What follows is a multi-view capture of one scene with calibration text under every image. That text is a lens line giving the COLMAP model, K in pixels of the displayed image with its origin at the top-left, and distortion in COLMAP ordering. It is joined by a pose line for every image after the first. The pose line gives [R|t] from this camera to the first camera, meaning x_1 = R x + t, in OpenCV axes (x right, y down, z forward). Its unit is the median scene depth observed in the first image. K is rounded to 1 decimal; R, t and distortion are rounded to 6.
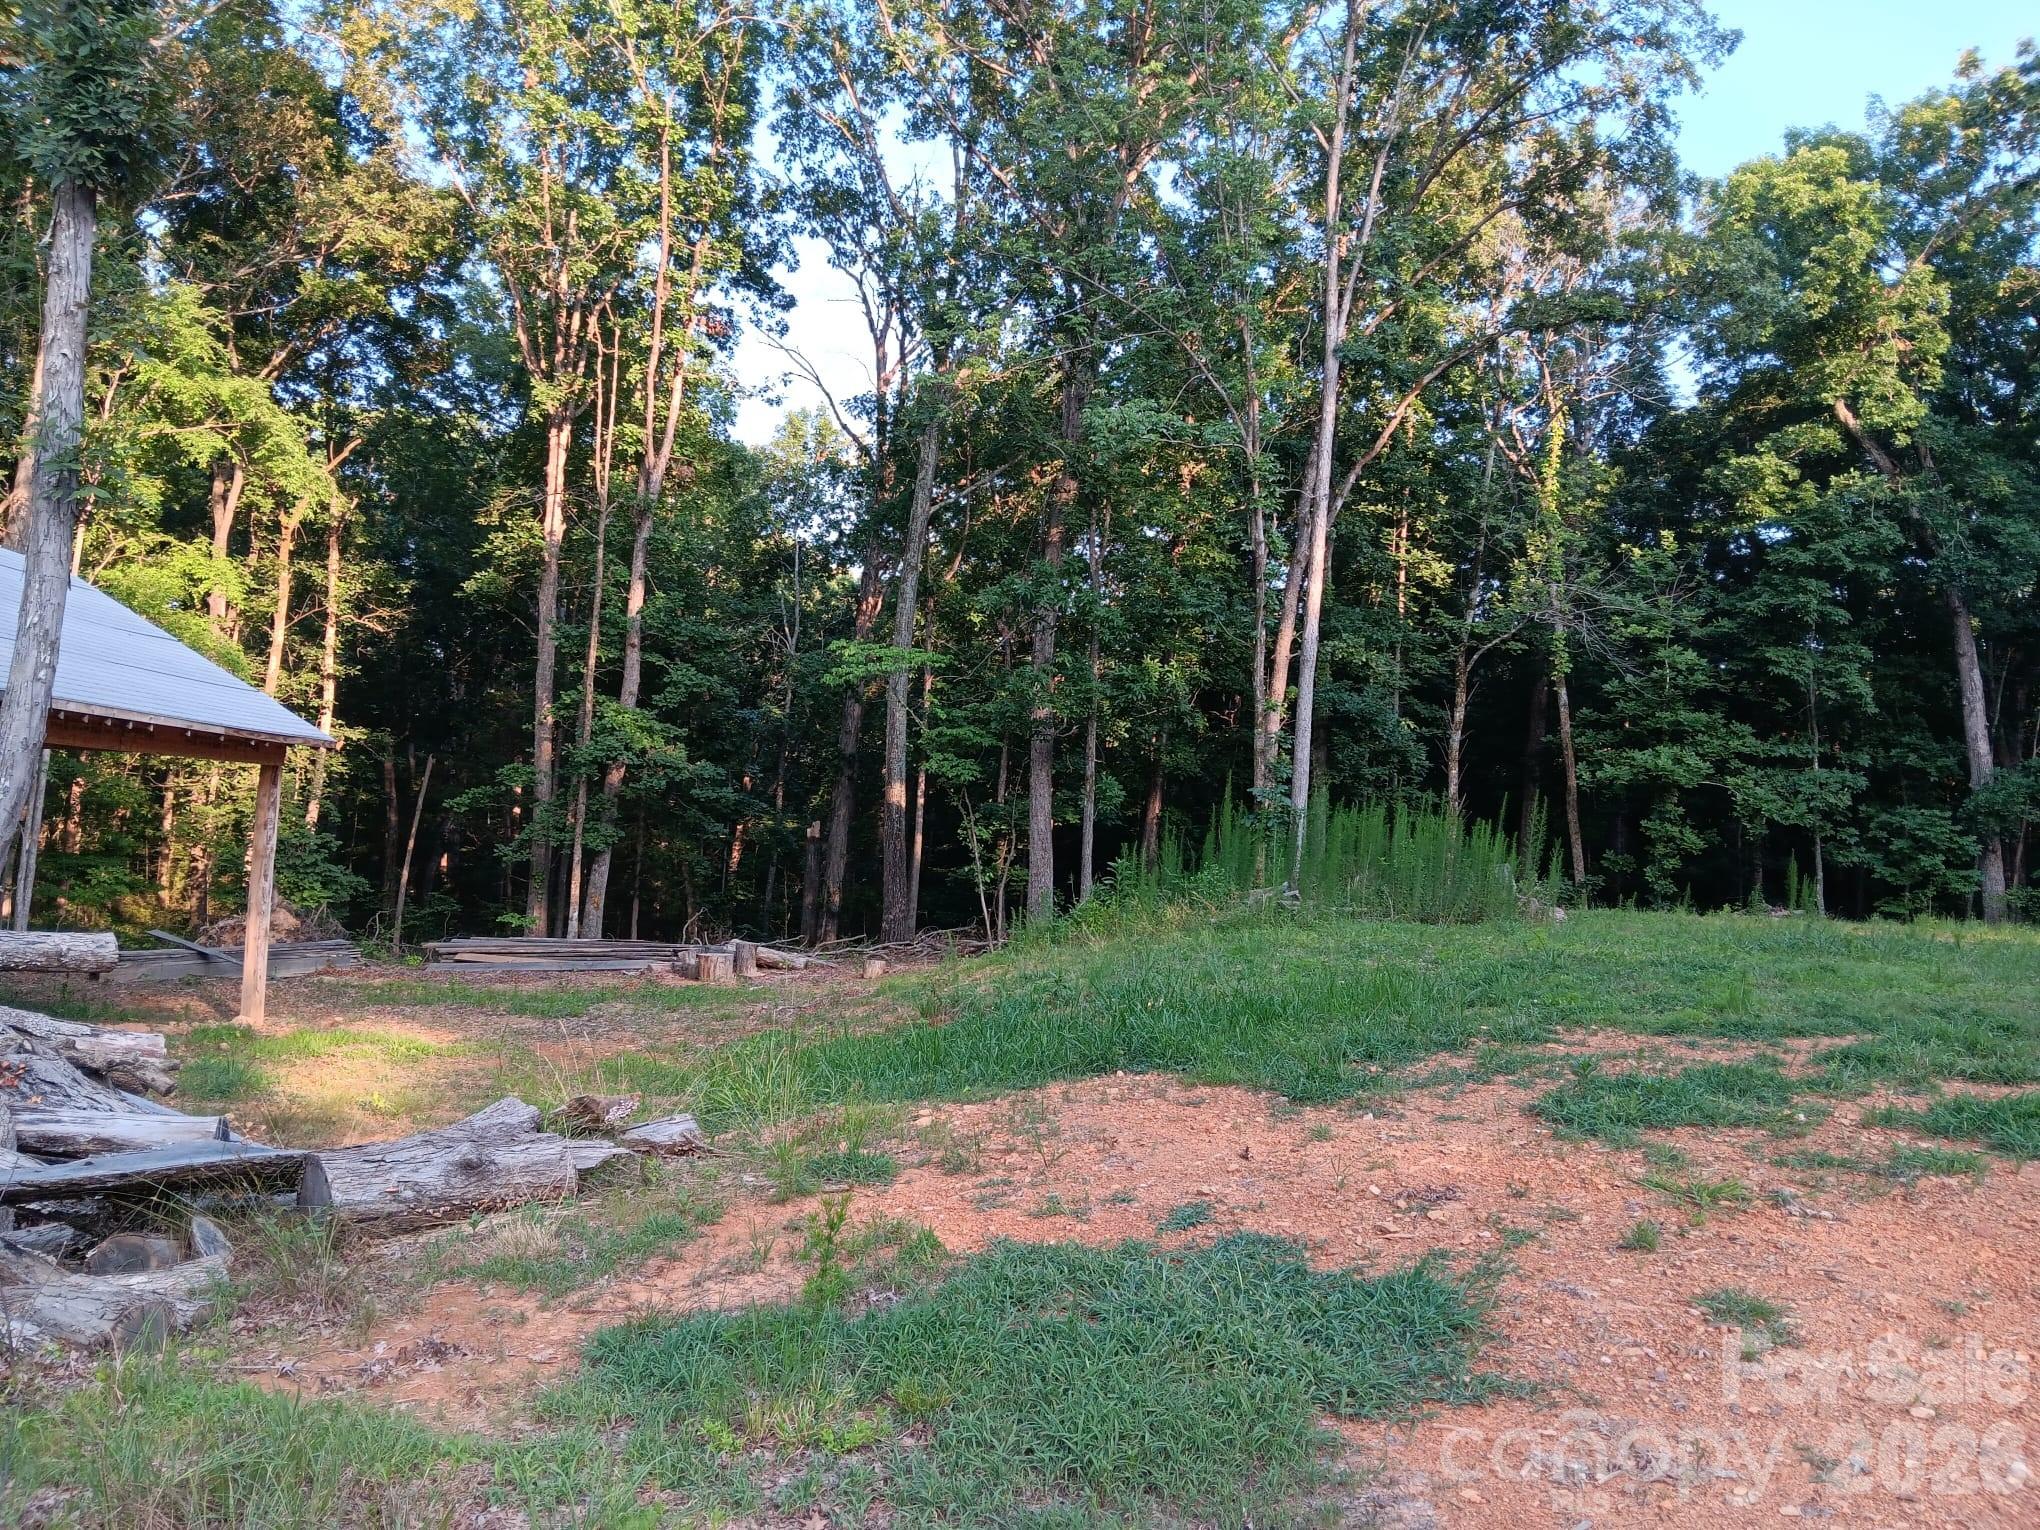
lens RADIAL K [[1561.0, 0, 1011.9], [0, 1561.0, 761.6], [0, 0, 1]] dist [0.055022, -0.131541]
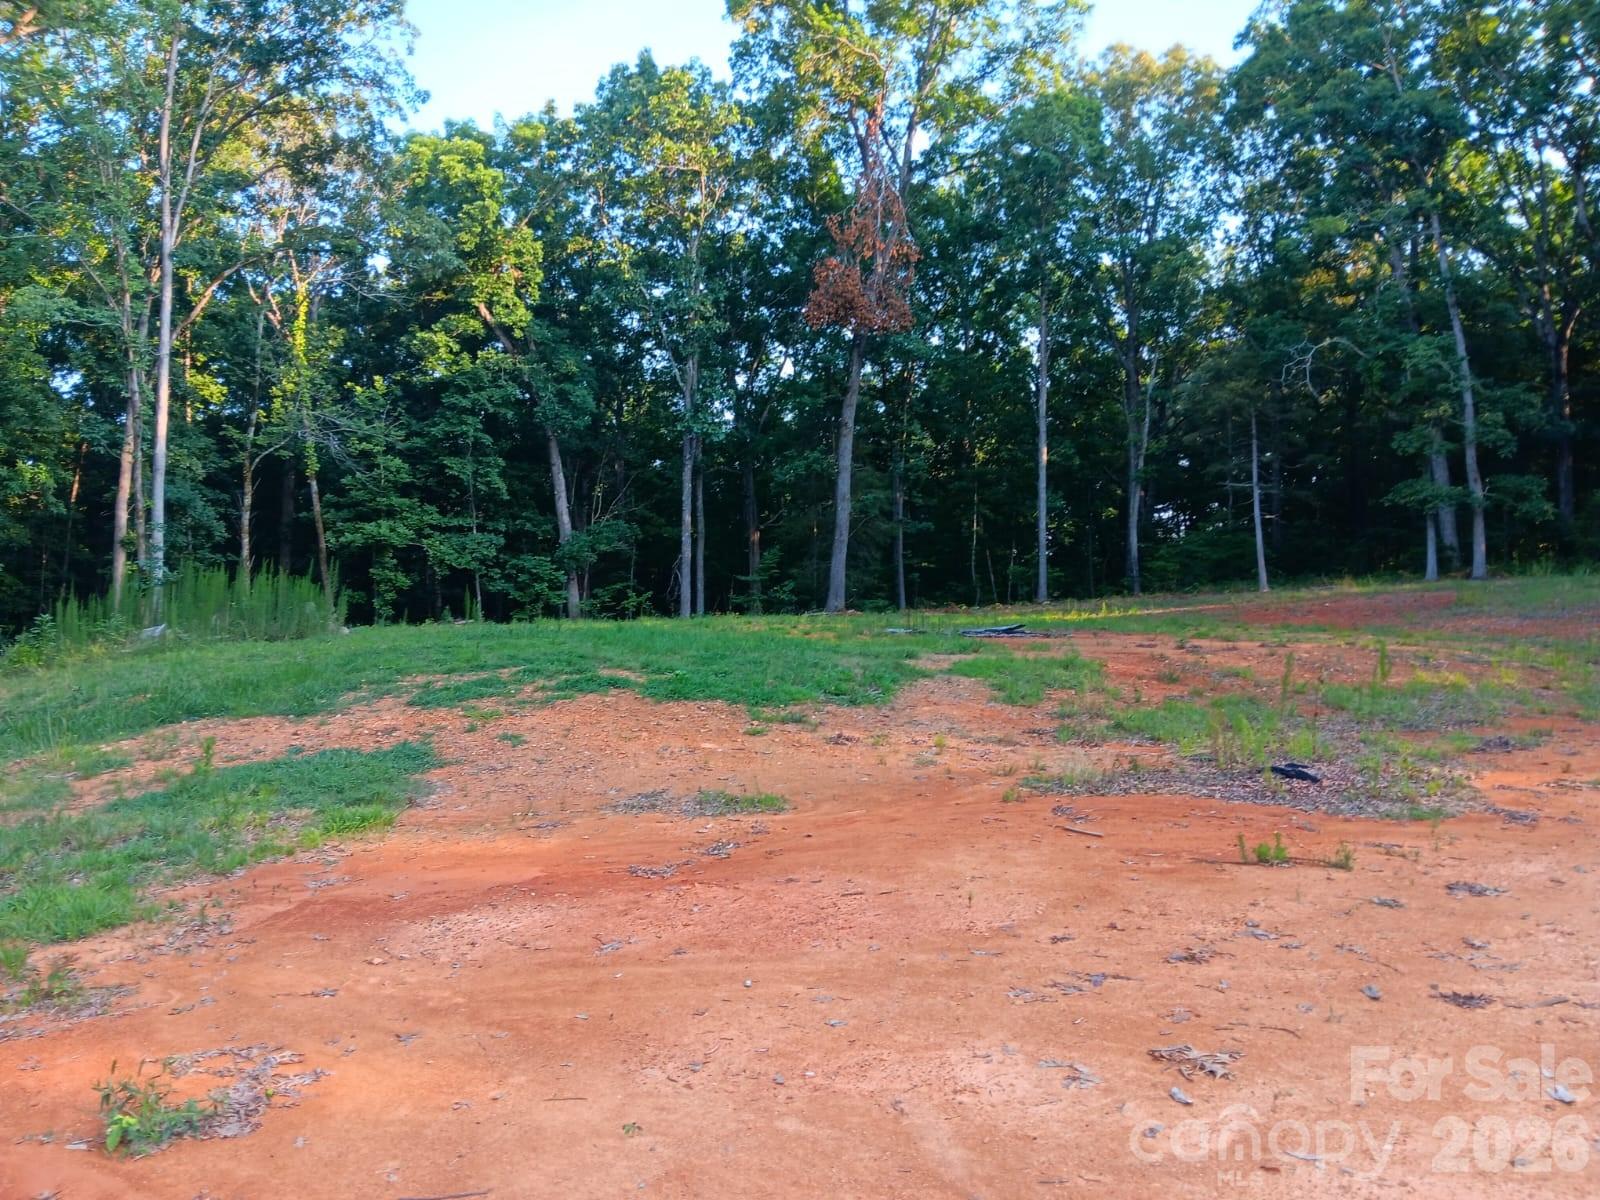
lens RADIAL K [[1224.3, 0, 808.4], [0, 1224.3, 610.0], [0, 0, 1]] dist [0.055022, -0.131541]
pose [[0.730206, -0.060813, 0.680516, -0.107887], [0.009635, 0.996848, 0.078742, -0.013274], [-0.683160, -0.050941, 0.728490, -0.169671]]
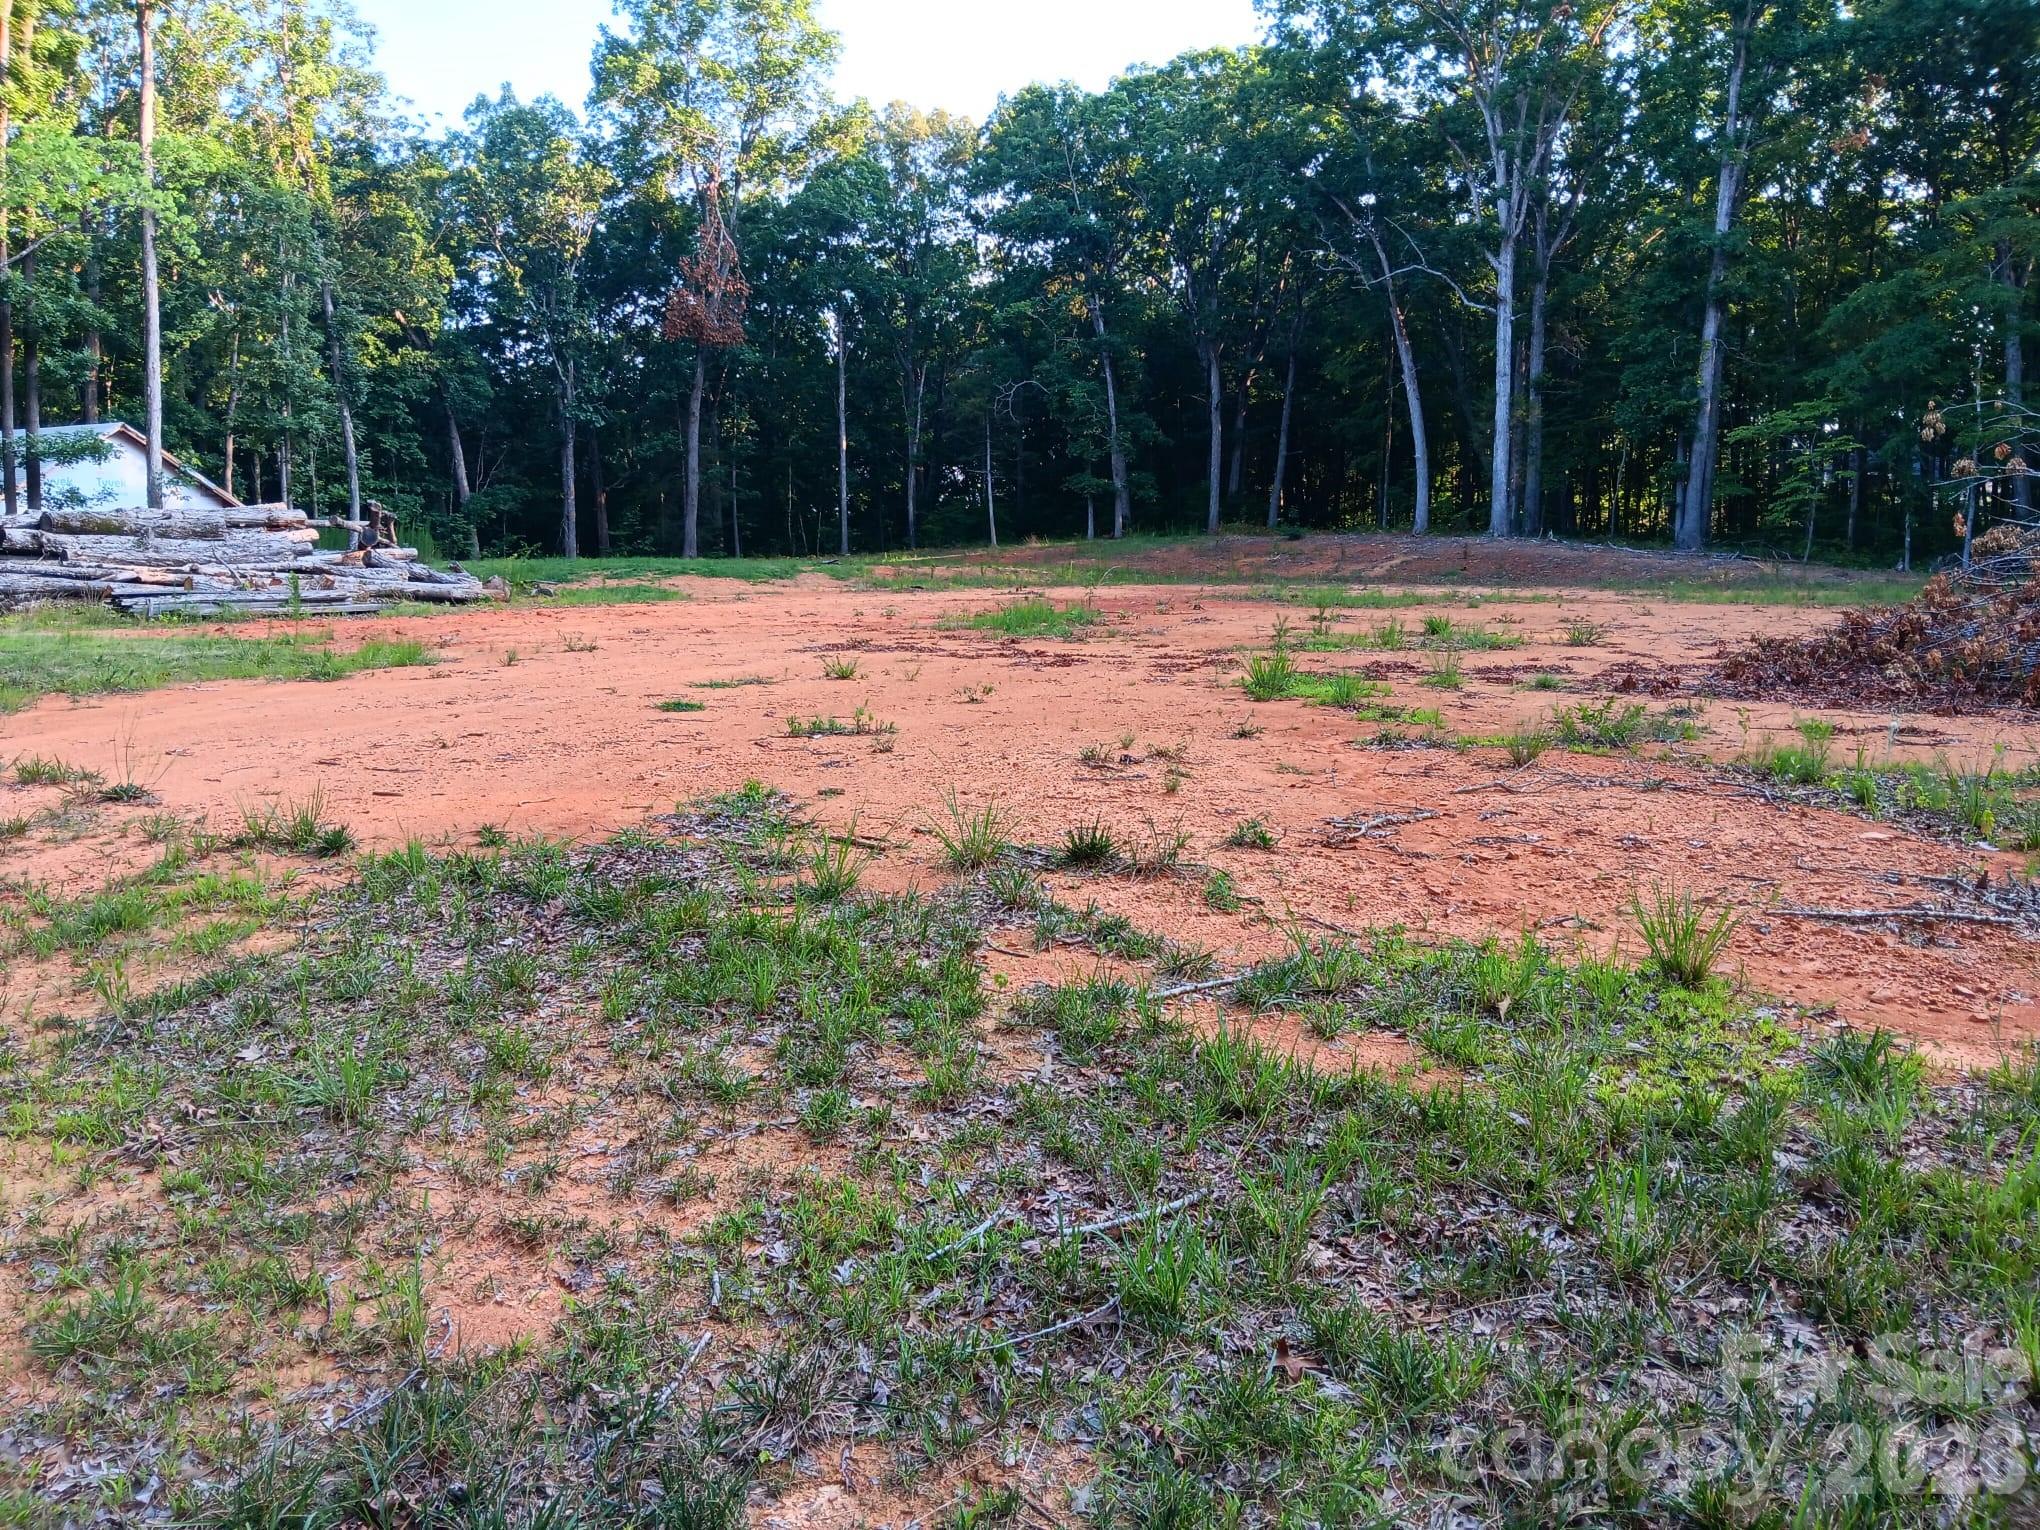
lens RADIAL K [[1561.0, 0, 1007.5], [0, 1561.0, 751.4], [0, 0, 1]] dist [0.055022, -0.131541]
pose [[0.504562, -0.156876, 0.849004, -0.904306], [-0.016186, 0.981462, 0.190970, -0.071752], [-0.863224, -0.110098, 0.492669, -0.754174]]
